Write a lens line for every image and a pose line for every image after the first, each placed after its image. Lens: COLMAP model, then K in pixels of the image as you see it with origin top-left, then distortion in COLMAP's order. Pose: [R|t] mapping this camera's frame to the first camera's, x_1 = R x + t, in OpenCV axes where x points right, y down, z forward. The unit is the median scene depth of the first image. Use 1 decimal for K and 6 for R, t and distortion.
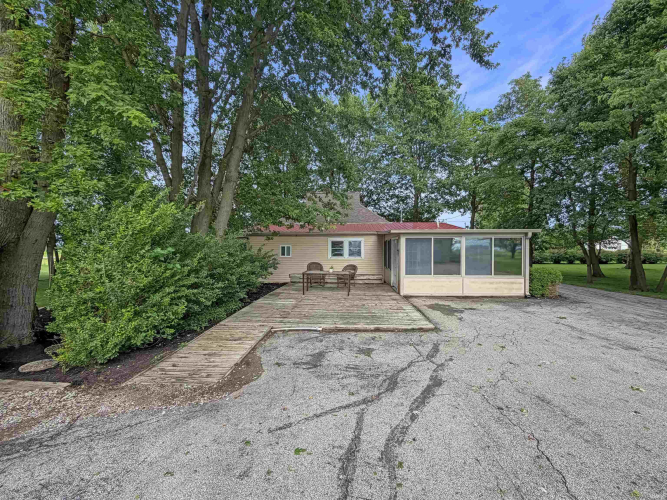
lens RADIAL K [[273.3, 0, 334.9], [0, 273.3, 248.1], [0, 0, 1]] dist [-0.001075, 0.001113]
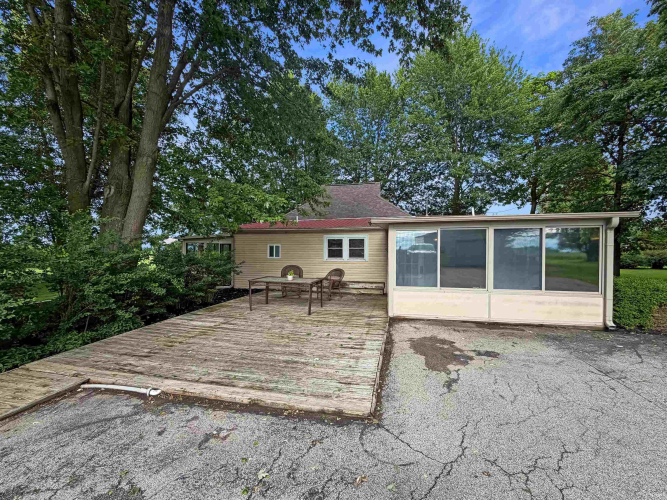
lens RADIAL K [[273.3, 0, 331.6], [0, 273.3, 253.3], [0, 0, 1]] dist [-0.001075, 0.001113]
pose [[0.982886, 0.000970, -0.184212, 0.148624], [0.001569, 0.999906, 0.013640, 0.005898], [0.184207, -0.013695, 0.982792, 0.207376]]
